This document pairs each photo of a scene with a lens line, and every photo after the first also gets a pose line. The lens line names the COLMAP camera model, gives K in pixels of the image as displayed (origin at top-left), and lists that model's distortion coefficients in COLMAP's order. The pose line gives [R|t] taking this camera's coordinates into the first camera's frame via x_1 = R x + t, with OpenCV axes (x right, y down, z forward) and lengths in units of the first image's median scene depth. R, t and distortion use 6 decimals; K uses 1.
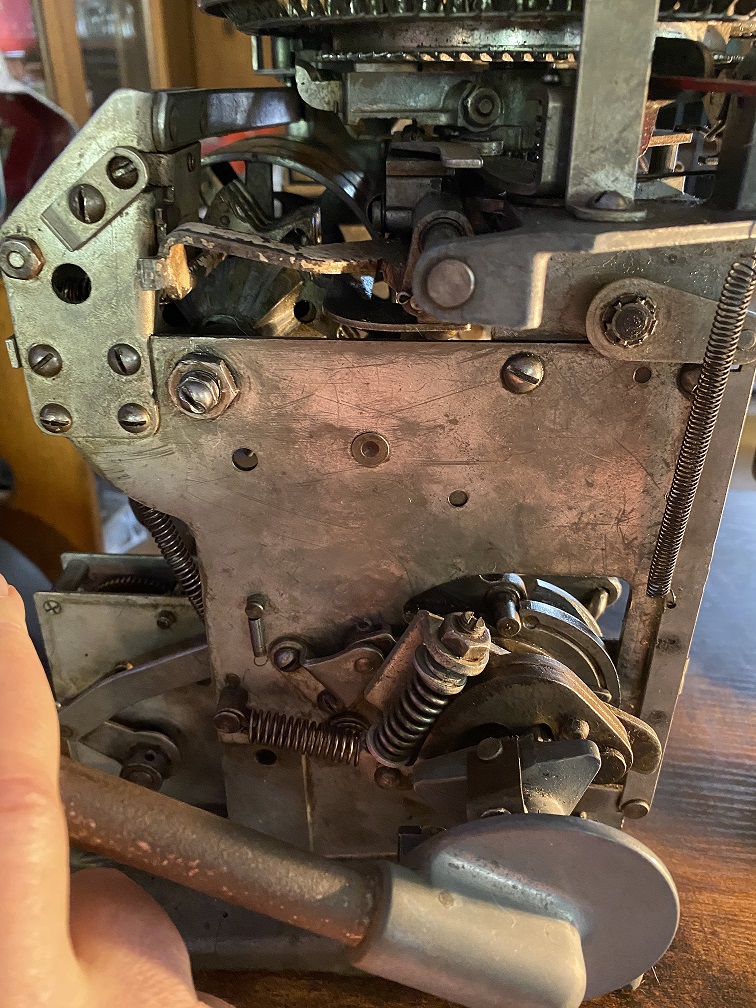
lens RADIAL K [[778.8, 0, 364.6], [0, 778.8, 502.1], [0, 0, 1]] dist [-0.015191, -0.006440]
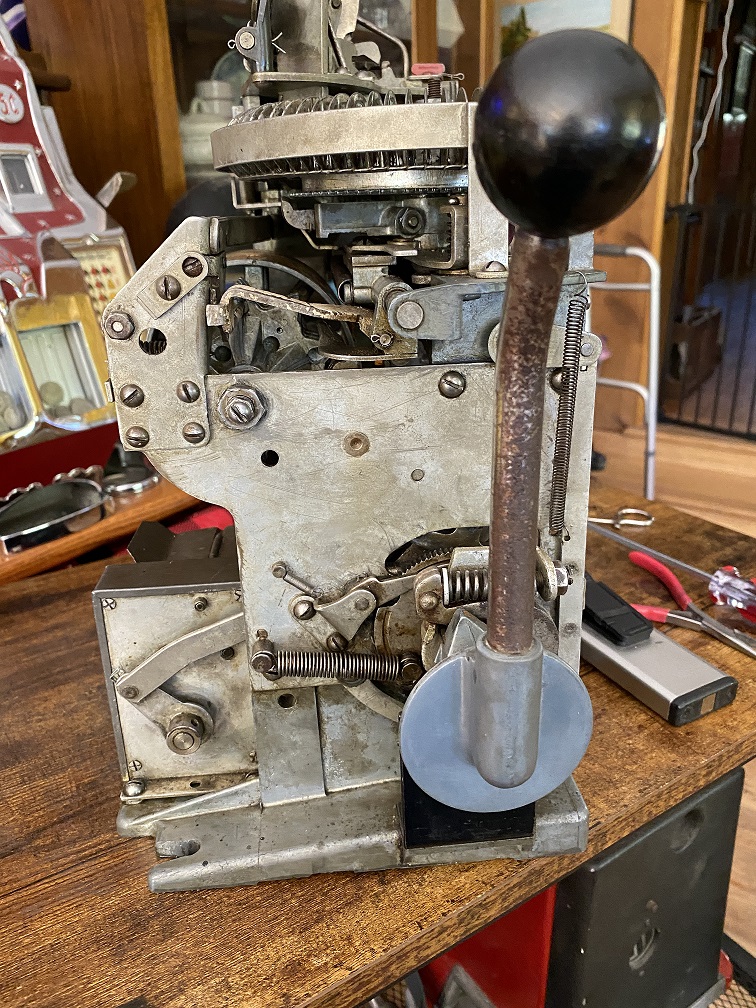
lens RADIAL K [[765.8, 0, 378.0], [0, 765.8, 504.0], [0, 0, 1]] dist [0.005228, 0.003666]
pose [[0.989408, -0.079368, 0.121540, -0.139129], [0.095194, 0.986869, -0.130487, 0.240594], [-0.109587, 0.140675, 0.983972, -0.422515]]
